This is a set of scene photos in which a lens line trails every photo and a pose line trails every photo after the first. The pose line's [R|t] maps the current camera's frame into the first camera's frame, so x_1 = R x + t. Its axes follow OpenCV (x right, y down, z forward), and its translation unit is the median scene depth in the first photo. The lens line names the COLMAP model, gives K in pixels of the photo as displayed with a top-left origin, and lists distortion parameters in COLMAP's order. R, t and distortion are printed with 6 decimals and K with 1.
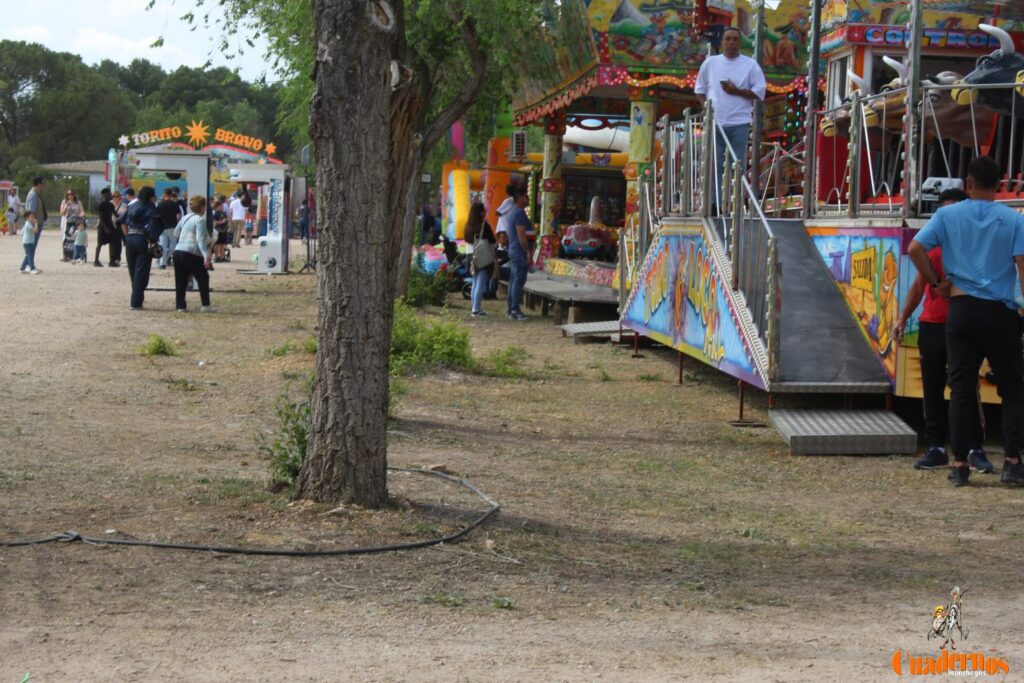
lens RADIAL K [[2147.1, 0, 512.0], [0, 2147.1, 341.5], [0, 0, 1]] dist [0.041565, 0.156541]
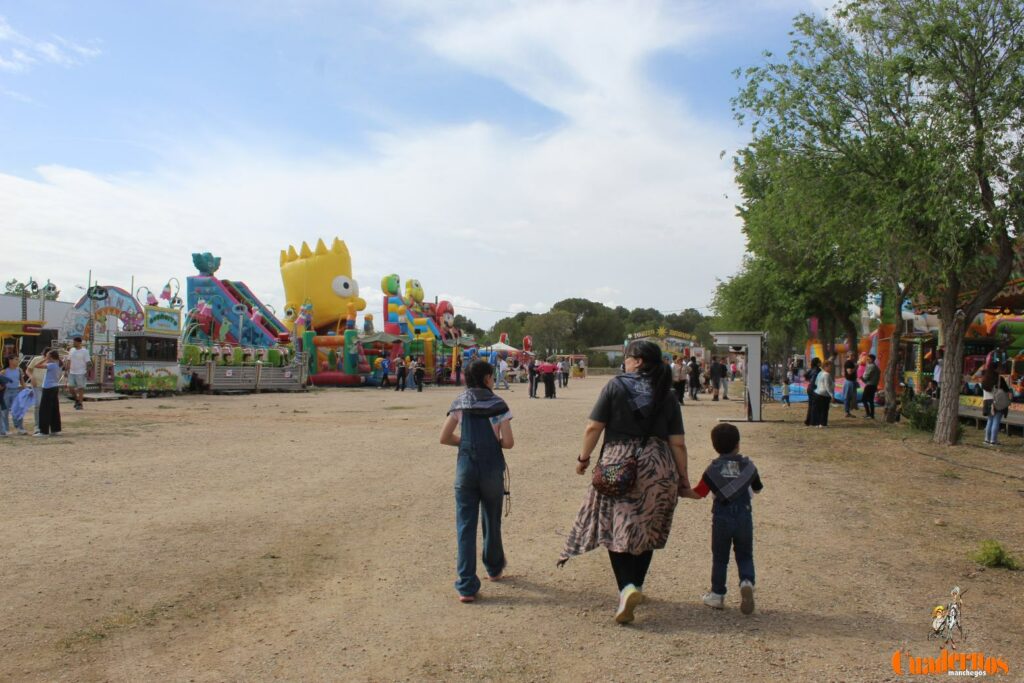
lens RADIAL K [[850.6, 0, 512.0], [0, 850.6, 341.5], [0, 0, 1]] dist [-0.166440, 0.153061]
pose [[0.956673, -0.024002, -0.290173, -0.031509], [-0.001783, 0.996095, -0.088273, -0.006257], [0.291159, 0.084966, 0.952894, 0.083389]]
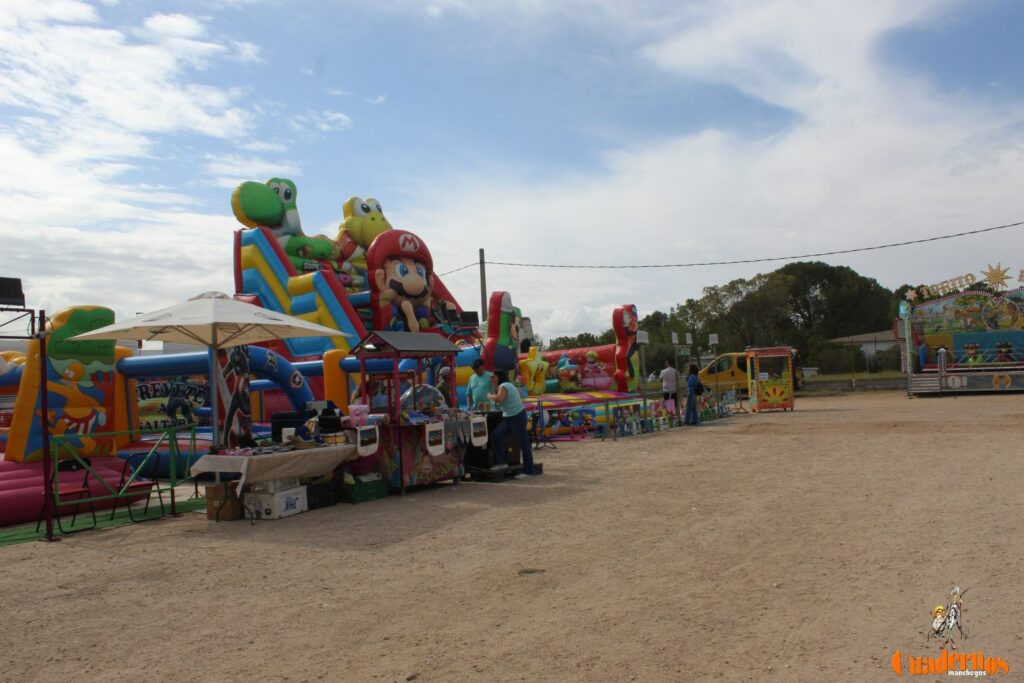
lens RADIAL K [[850.6, 0, 512.0], [0, 850.6, 341.5], [0, 0, 1]] dist [-0.166440, 0.153061]
pose [[0.831621, -0.092187, -0.547638, -0.132542], [0.038527, 0.993327, -0.108707, -0.042341], [0.554005, 0.069304, 0.829623, 0.621185]]
